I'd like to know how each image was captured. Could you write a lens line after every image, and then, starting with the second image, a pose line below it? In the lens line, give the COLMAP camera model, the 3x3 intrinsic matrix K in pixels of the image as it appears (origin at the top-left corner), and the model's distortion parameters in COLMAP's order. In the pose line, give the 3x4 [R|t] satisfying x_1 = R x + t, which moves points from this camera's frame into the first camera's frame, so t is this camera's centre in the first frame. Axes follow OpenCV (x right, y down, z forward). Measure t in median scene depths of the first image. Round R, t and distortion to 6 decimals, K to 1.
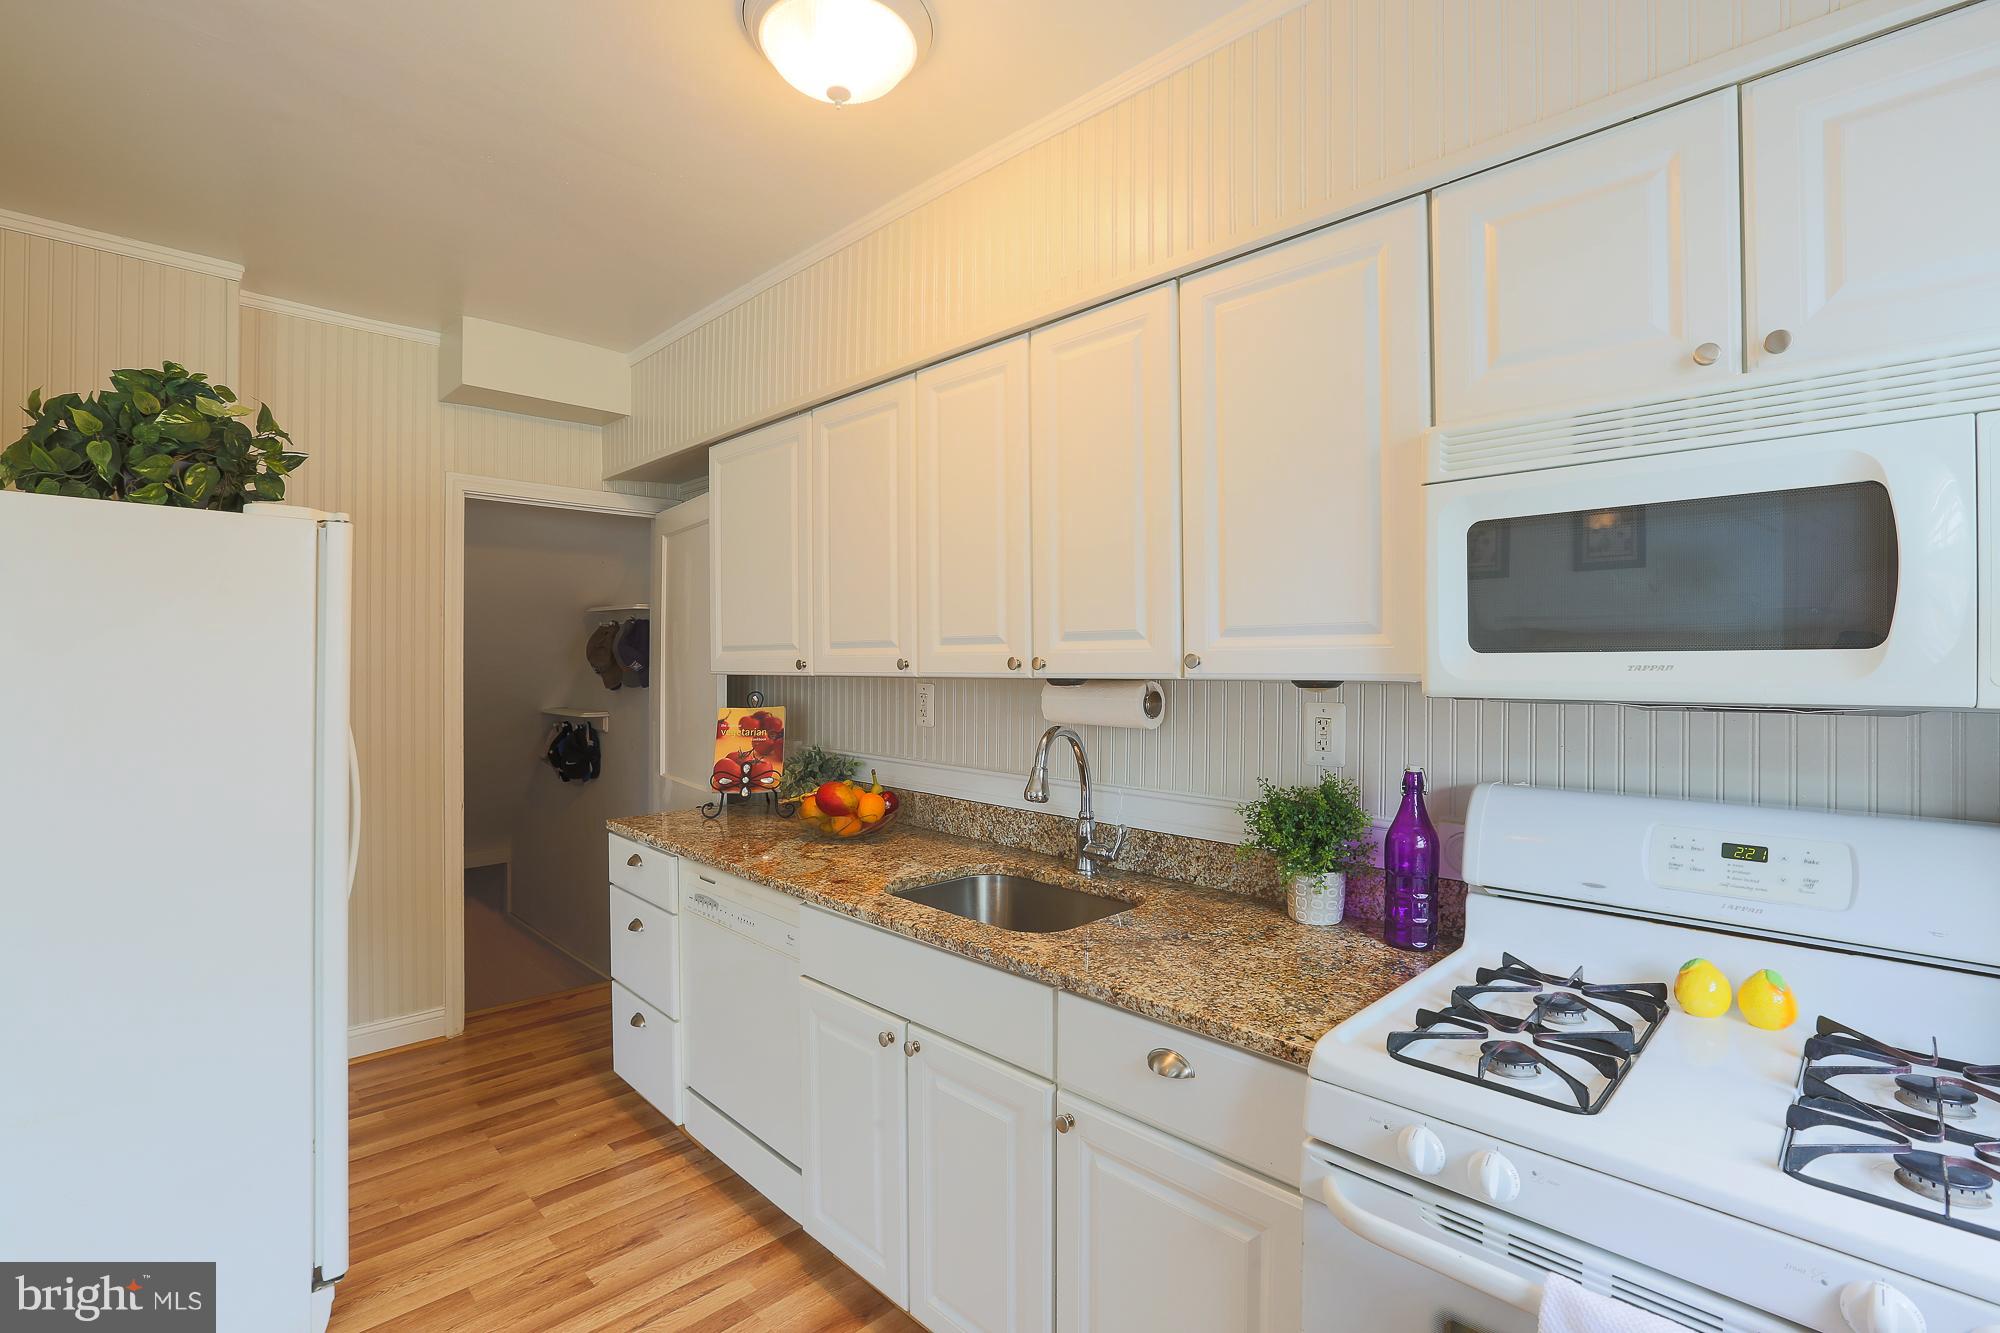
lens RADIAL K [[924.5, 0, 981.6], [0, 924.5, 663.7], [0, 0, 1]] dist [-0.045839, 0.016860]
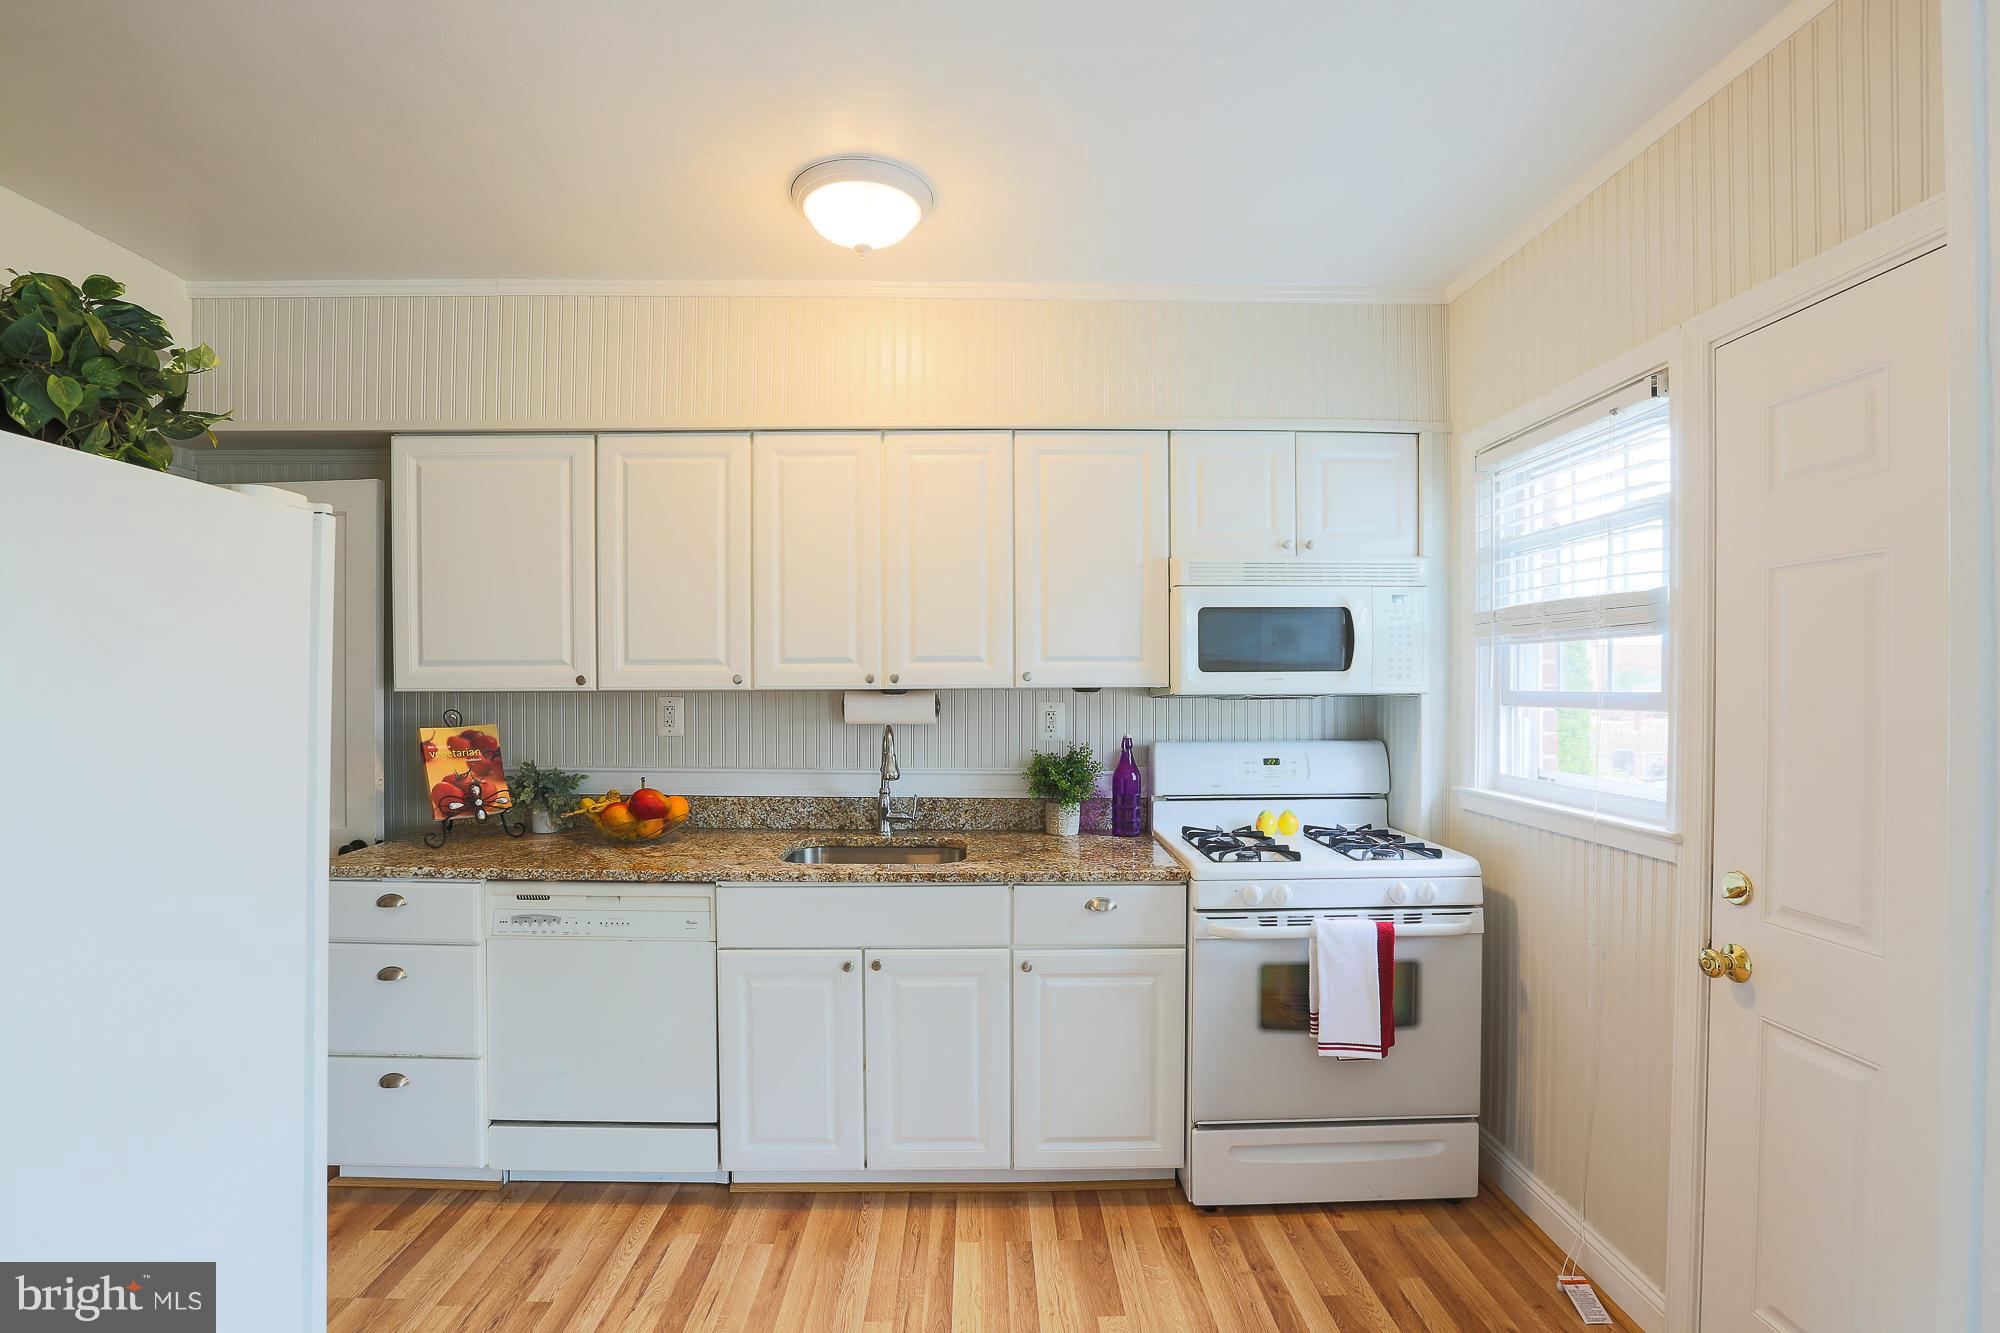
lens RADIAL K [[992.2, 0, 958.4], [0, 992.2, 677.5], [0, 0, 1]] dist [-0.035817, 0.008868]
pose [[0.681466, -0.001116, 0.731849, -0.913018], [0.001690, 0.999999, -0.000049, -0.001114], [-0.731848, 0.001270, 0.681467, -0.064859]]
